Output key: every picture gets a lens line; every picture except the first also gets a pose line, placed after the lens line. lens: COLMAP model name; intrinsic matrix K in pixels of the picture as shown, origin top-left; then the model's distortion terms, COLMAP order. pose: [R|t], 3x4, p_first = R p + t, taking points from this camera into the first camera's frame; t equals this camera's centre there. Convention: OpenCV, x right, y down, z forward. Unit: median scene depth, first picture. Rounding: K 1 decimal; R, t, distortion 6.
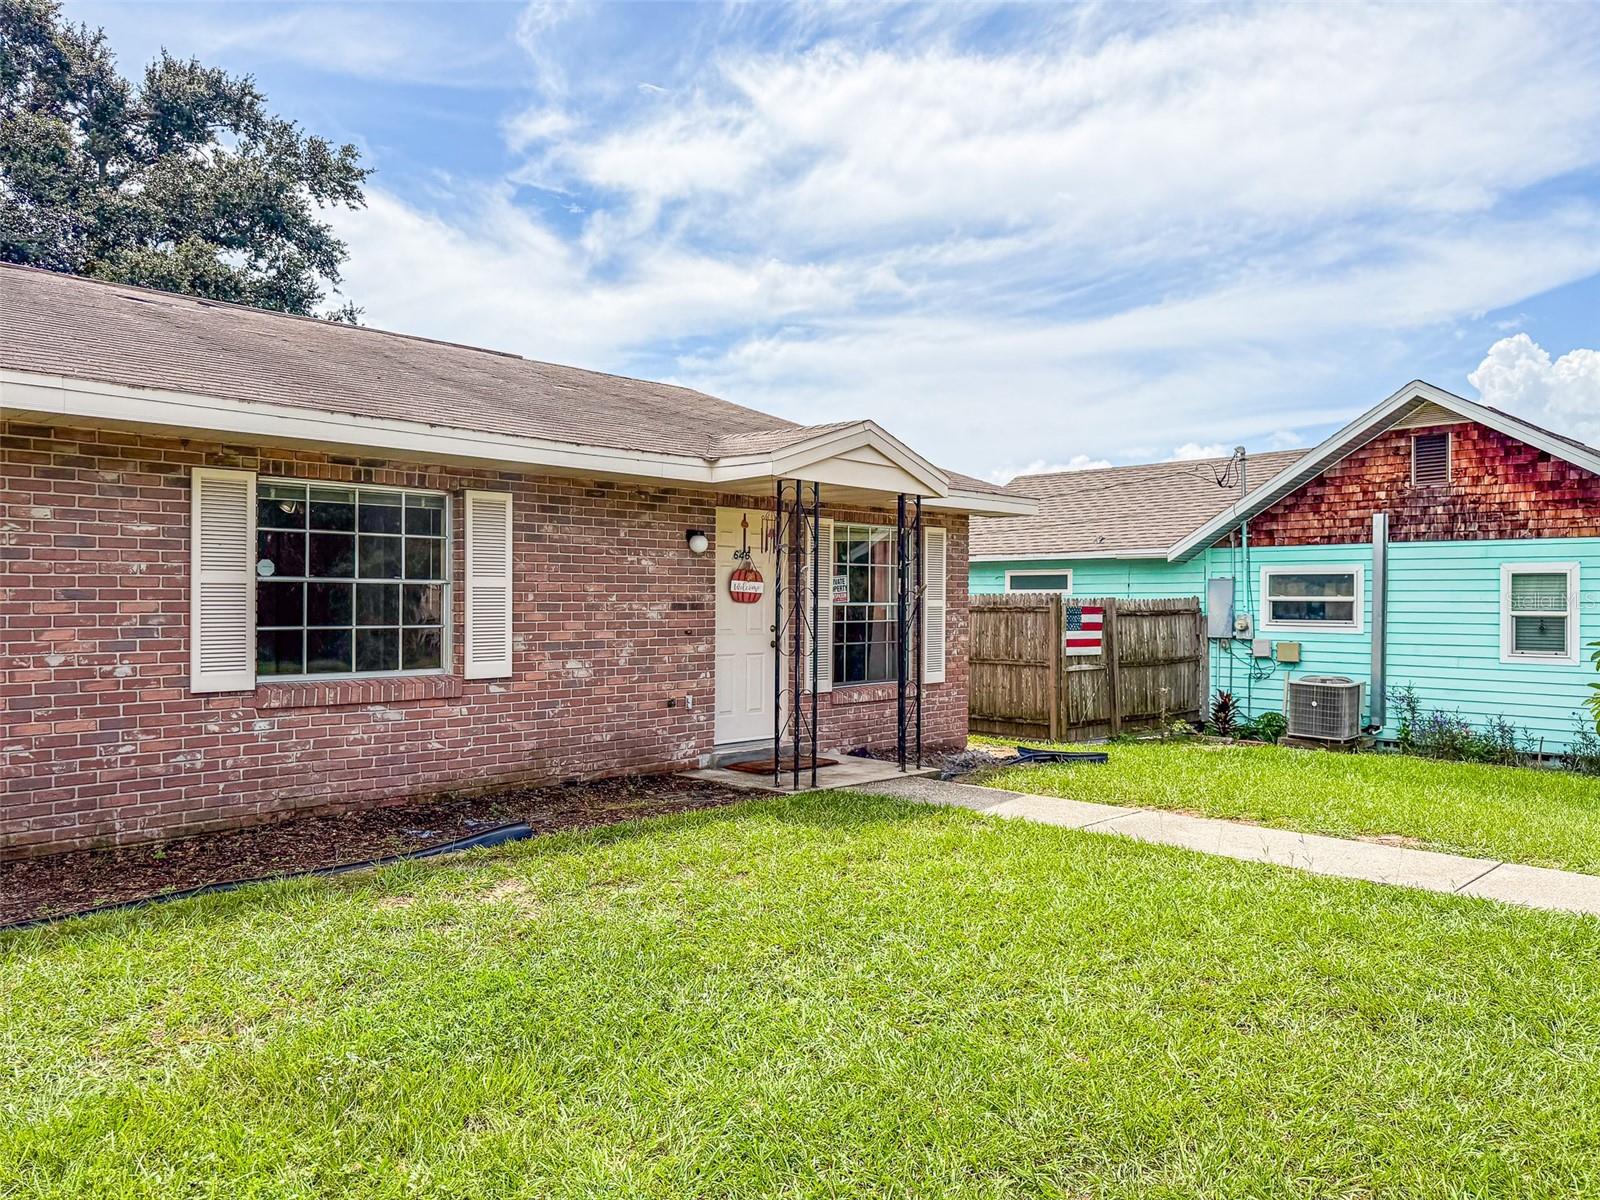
lens RADIAL K [[1075.5, 0, 751.7], [0, 1075.5, 597.5], [0, 0, 1]] dist [-0.003066, -0.001854]
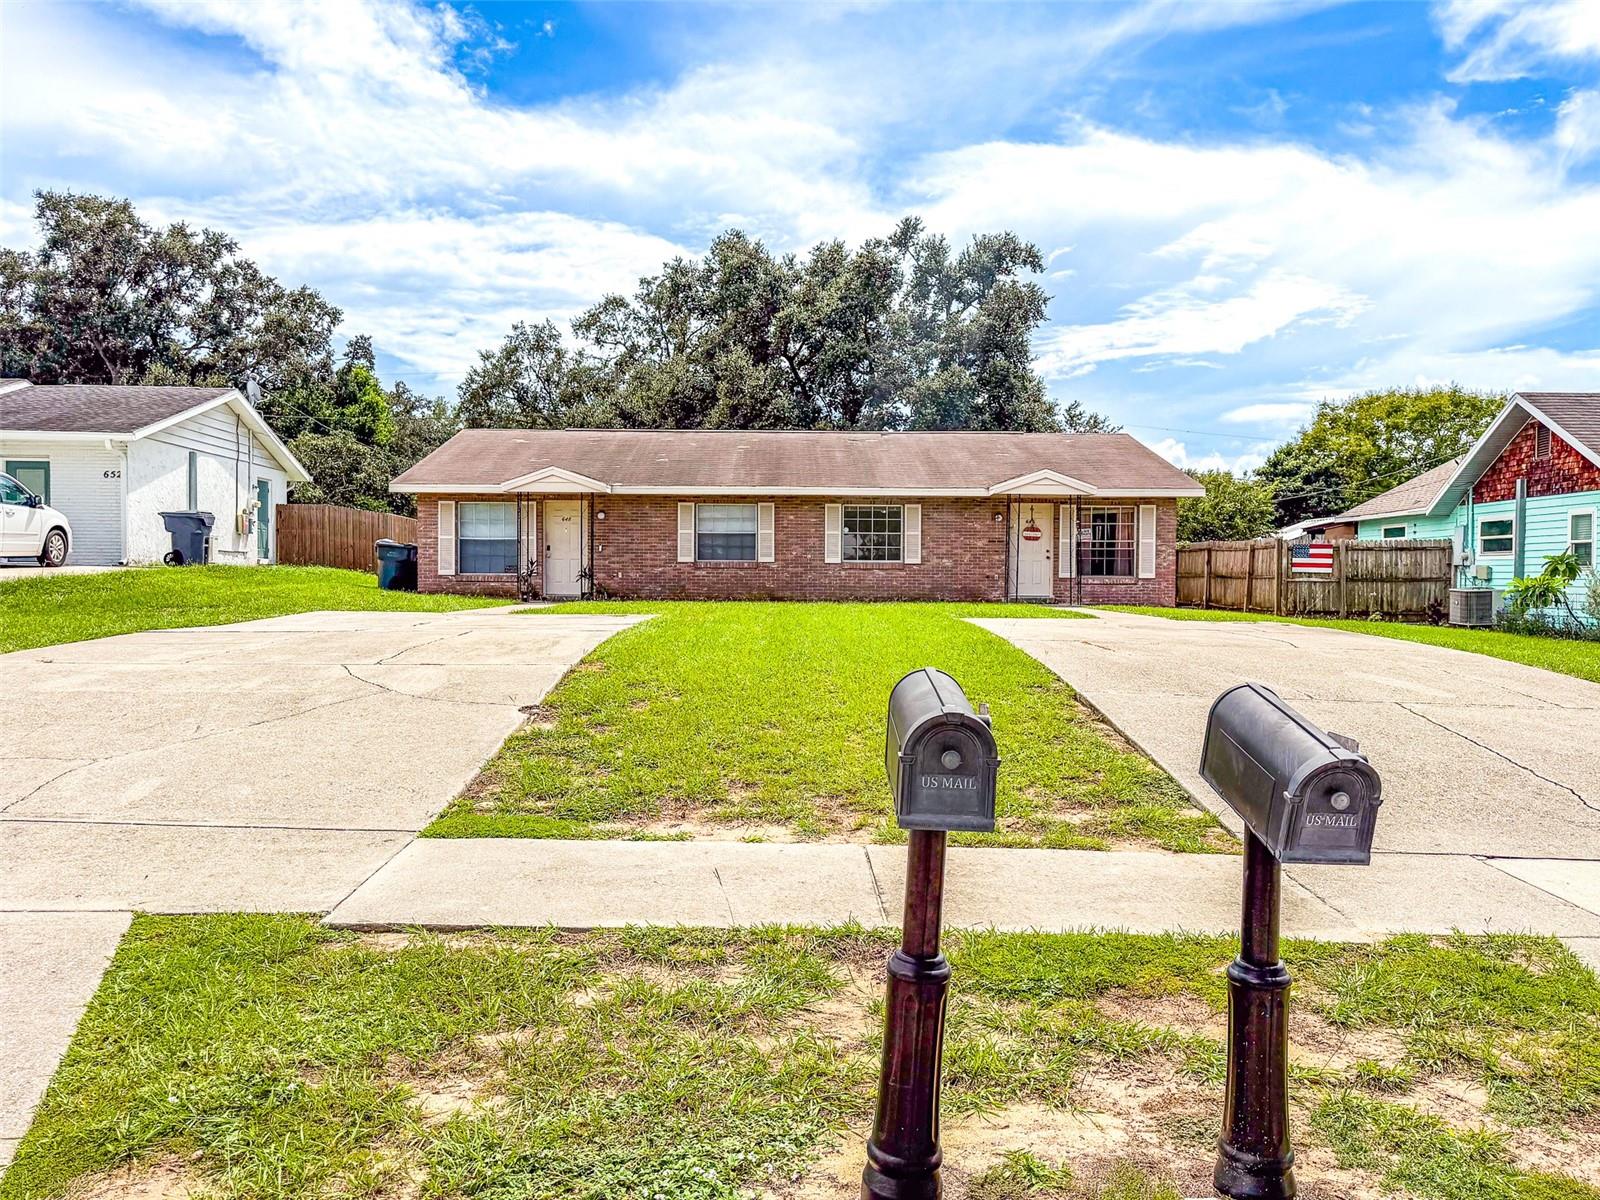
lens RADIAL K [[1075.5, 0, 751.7], [0, 1075.5, 597.5], [0, 0, 1]] dist [-0.003066, -0.001854]
pose [[0.697994, 0.015896, -0.715927, 1.285030], [-0.002166, 0.999796, 0.020087, 0.085818], [0.716100, -0.012470, 0.697886, -1.176643]]
